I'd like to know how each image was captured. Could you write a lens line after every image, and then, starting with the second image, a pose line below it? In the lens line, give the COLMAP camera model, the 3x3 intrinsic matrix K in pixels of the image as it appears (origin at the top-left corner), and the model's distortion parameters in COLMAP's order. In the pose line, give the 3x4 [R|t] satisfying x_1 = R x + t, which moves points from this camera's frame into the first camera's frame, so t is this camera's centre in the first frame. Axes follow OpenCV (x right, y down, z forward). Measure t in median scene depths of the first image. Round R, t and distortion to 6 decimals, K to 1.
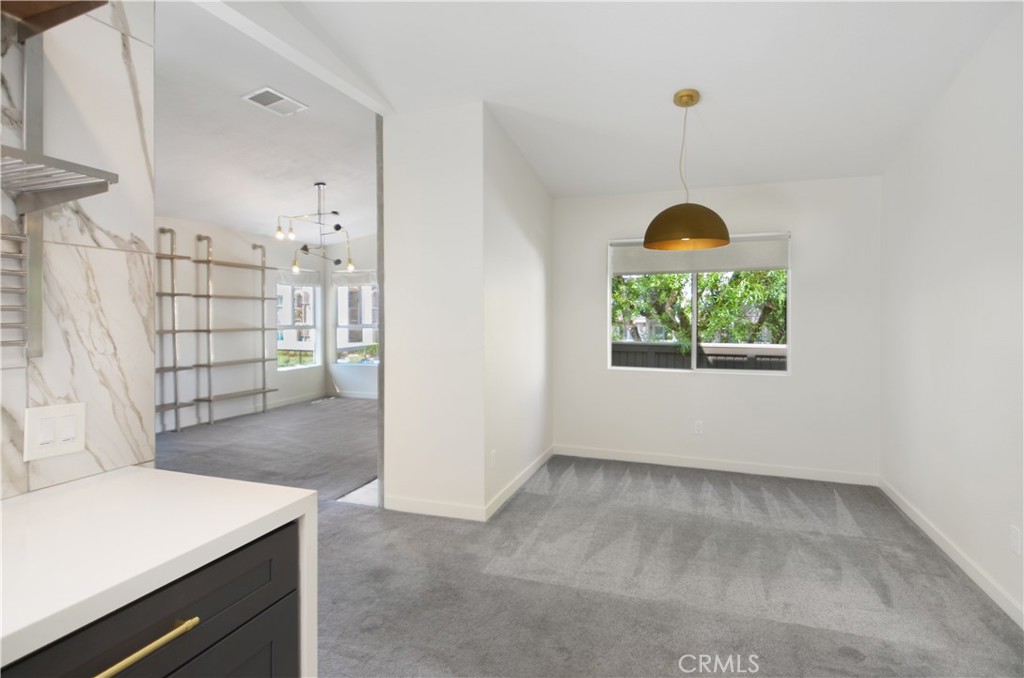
lens RADIAL K [[505.1, 0, 512.7], [0, 505.1, 320.8], [0, 0, 1]] dist [0.012660, 0.000008]
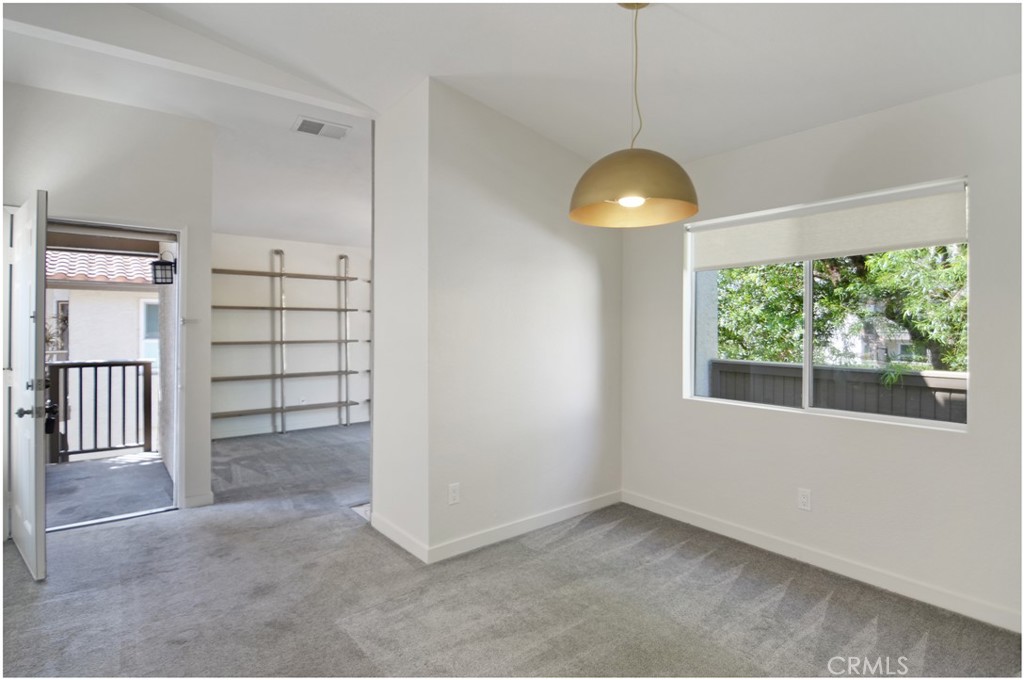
lens RADIAL K [[512.0, 0, 492.9], [0, 512.0, 333.9], [0, 0, 1]] dist [-0.012558, -0.000766]
pose [[0.853452, 0.006725, -0.521128, 0.410965], [-0.009899, 0.999946, -0.003308, 0.007288], [0.521078, 0.007982, 0.853472, 0.268373]]
